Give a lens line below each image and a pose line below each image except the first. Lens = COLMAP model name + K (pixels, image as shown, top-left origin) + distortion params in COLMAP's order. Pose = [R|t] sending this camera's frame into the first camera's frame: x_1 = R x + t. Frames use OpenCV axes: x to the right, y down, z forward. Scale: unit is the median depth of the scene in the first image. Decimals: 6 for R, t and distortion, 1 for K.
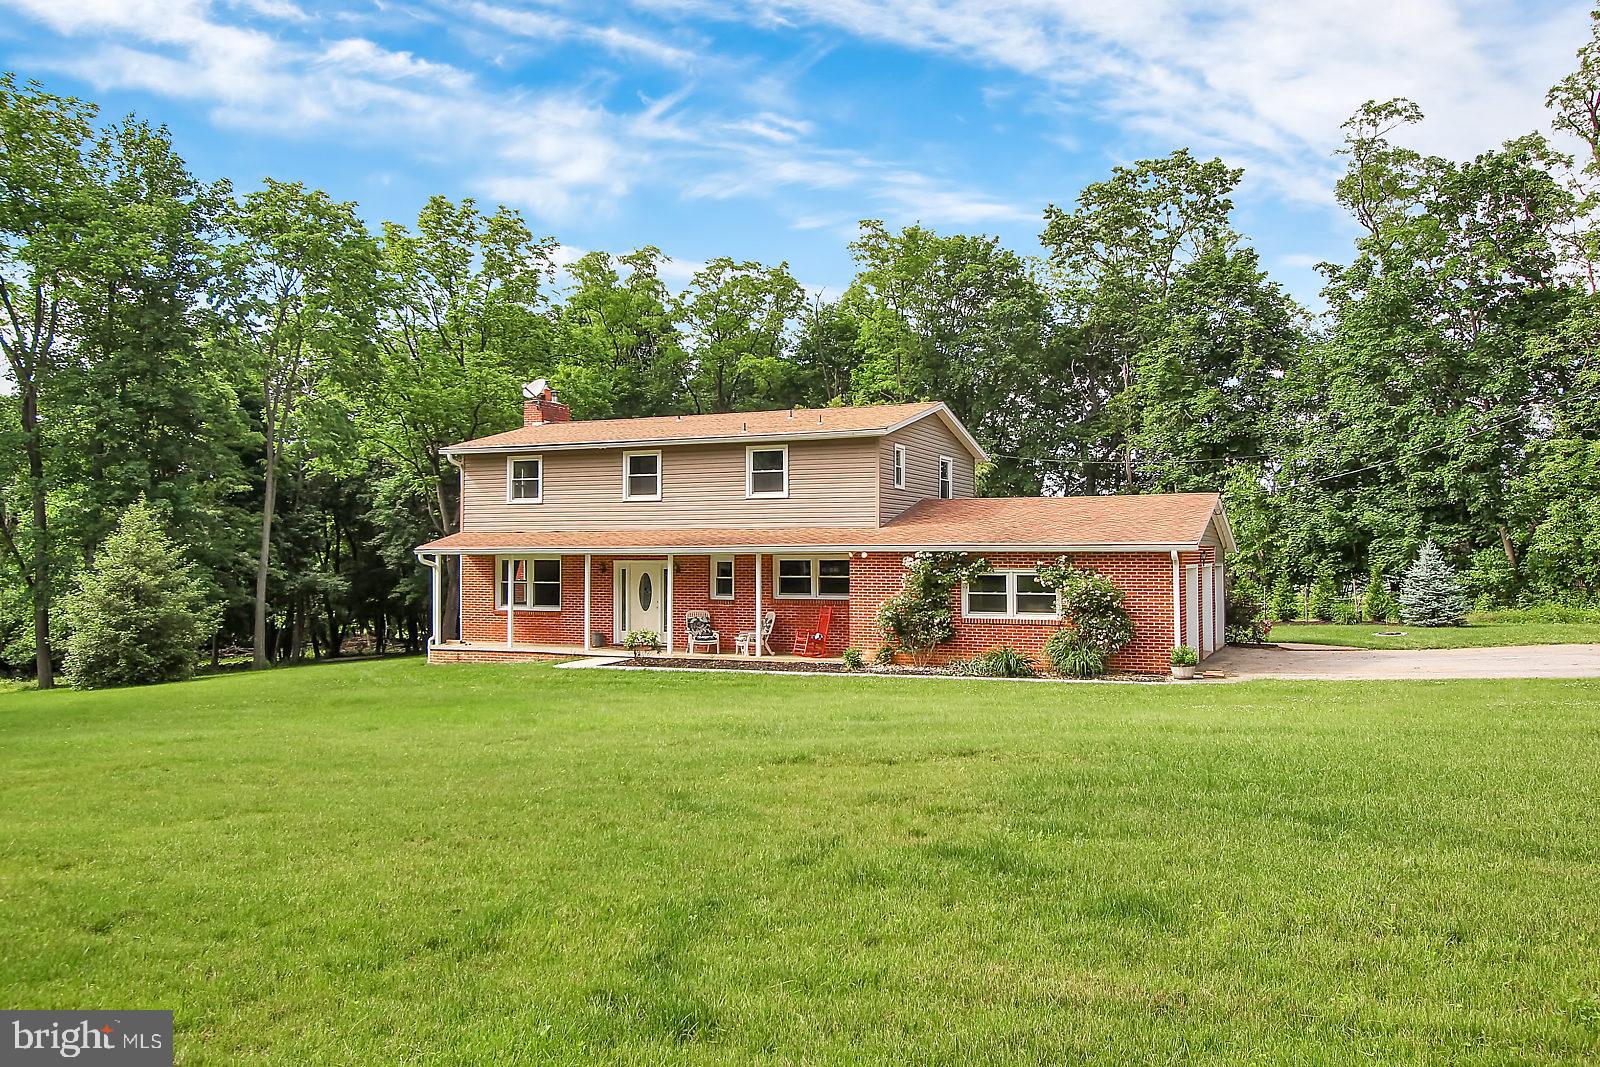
lens RADIAL K [[1457.1, 0, 800.0], [0, 1457.1, 533.5], [0, 0, 1]] dist [0.017870, 0.014891]
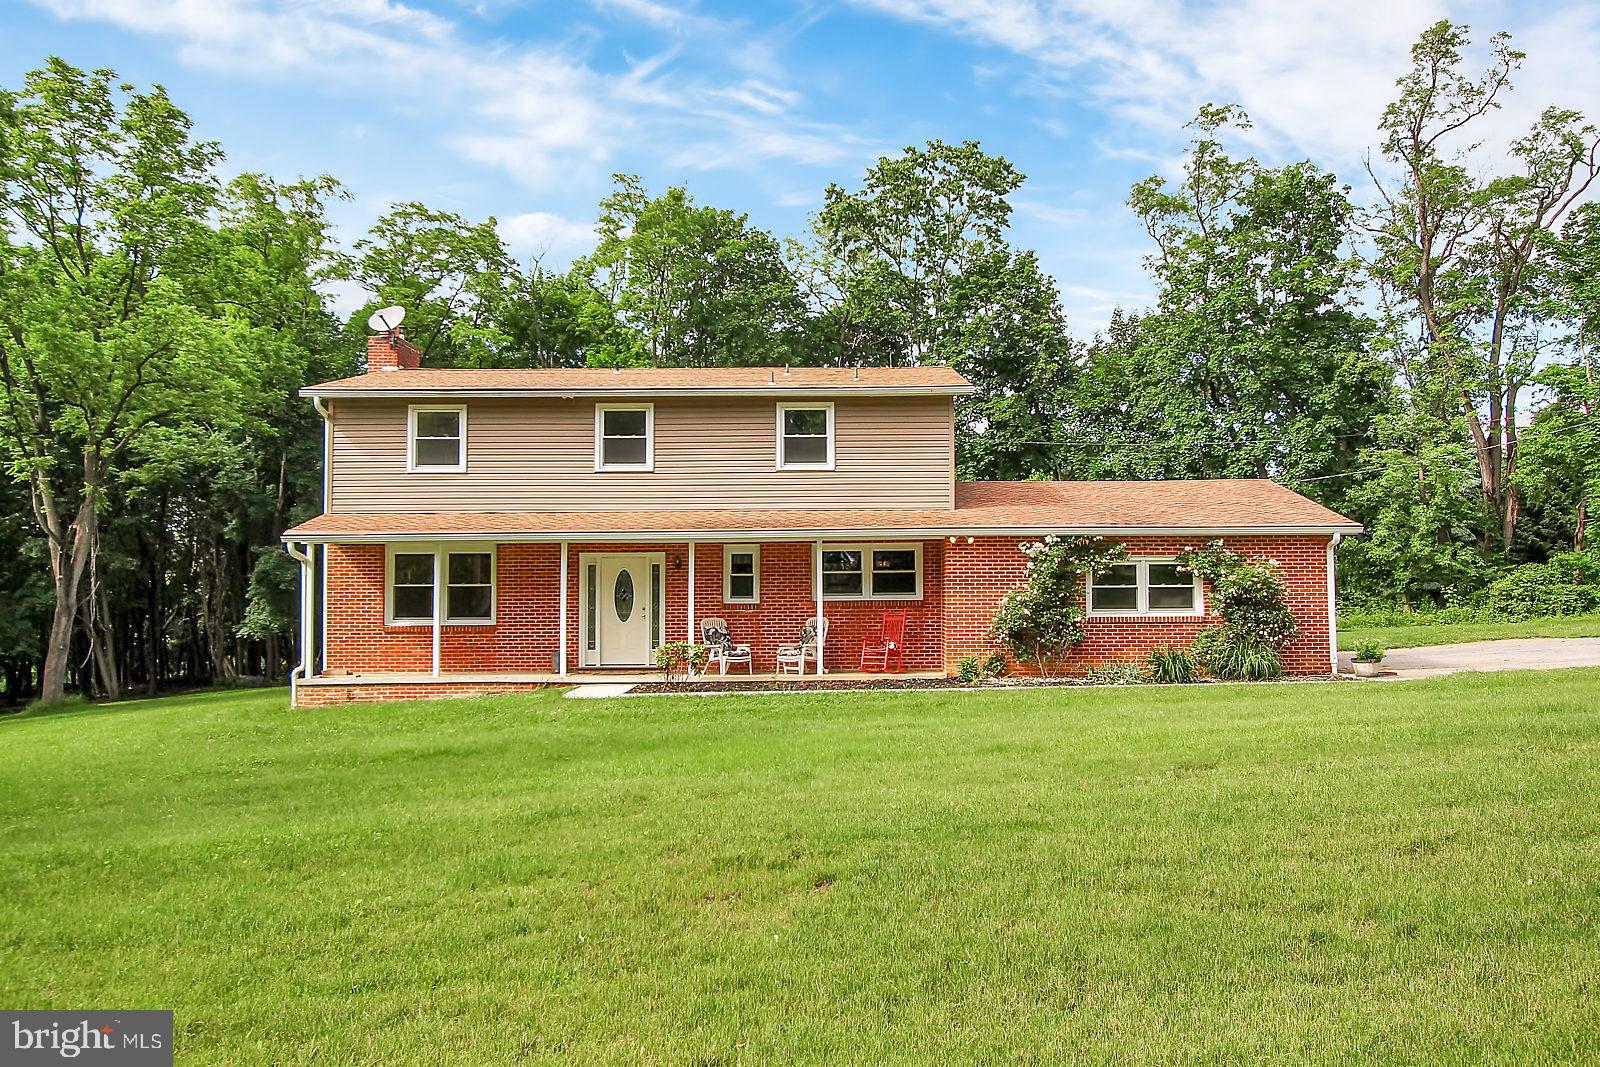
lens RADIAL K [[1457.1, 0, 800.0], [0, 1457.1, 533.5], [0, 0, 1]] dist [0.017870, 0.014891]
pose [[0.881022, 0.015305, 0.472828, -0.384865], [0.003617, 0.999229, -0.039083, 0.038645], [-0.473062, 0.036143, 0.880287, 0.315835]]
